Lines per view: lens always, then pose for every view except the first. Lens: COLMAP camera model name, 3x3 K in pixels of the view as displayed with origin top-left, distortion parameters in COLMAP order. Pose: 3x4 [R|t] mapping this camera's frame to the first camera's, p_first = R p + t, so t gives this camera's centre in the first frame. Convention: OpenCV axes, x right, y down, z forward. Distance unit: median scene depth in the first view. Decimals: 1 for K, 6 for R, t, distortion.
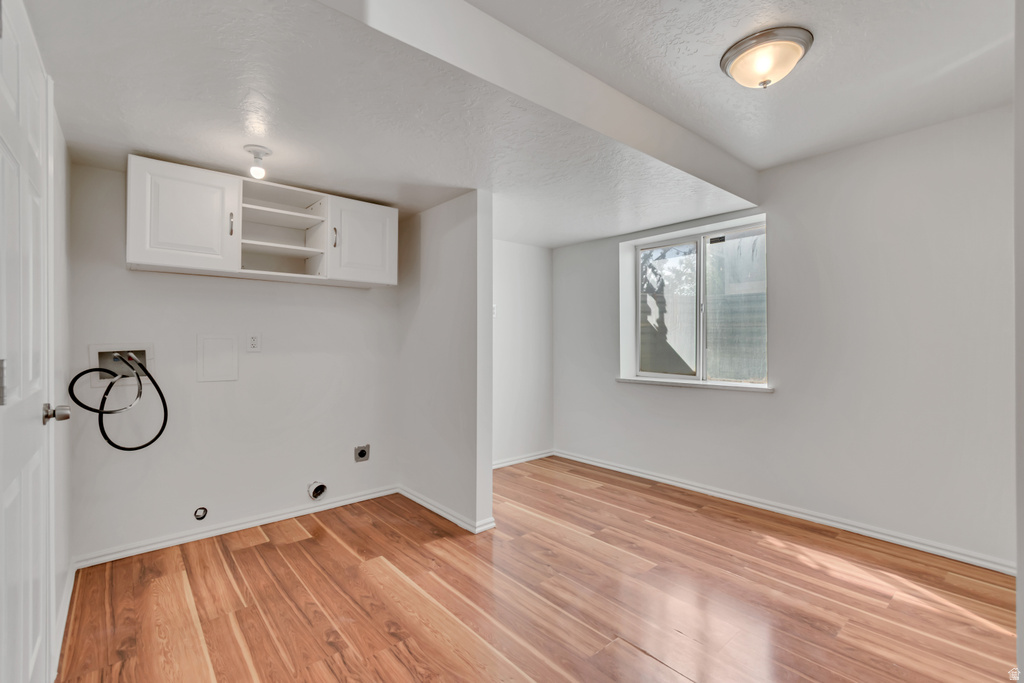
lens RADIAL K [[448.7, 0, 517.4], [0, 448.7, 333.9], [0, 0, 1]] dist [0.018774, -0.000201]
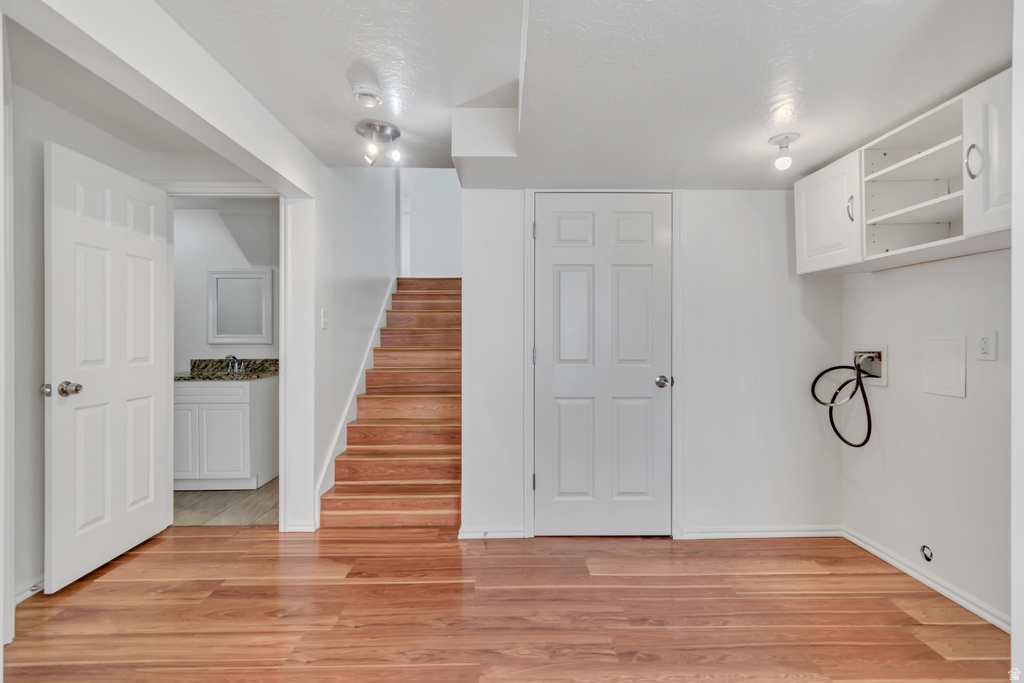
lens RADIAL K [[448.7, 0, 515.4], [0, 448.7, 343.6], [0, 0, 1]] dist [0.018774, -0.000201]
pose [[-0.626586, 0.002743, -0.779348, 1.292245], [0.011131, 0.999923, -0.005429, 0.040027], [0.779273, -0.012077, -0.626568, 2.965250]]
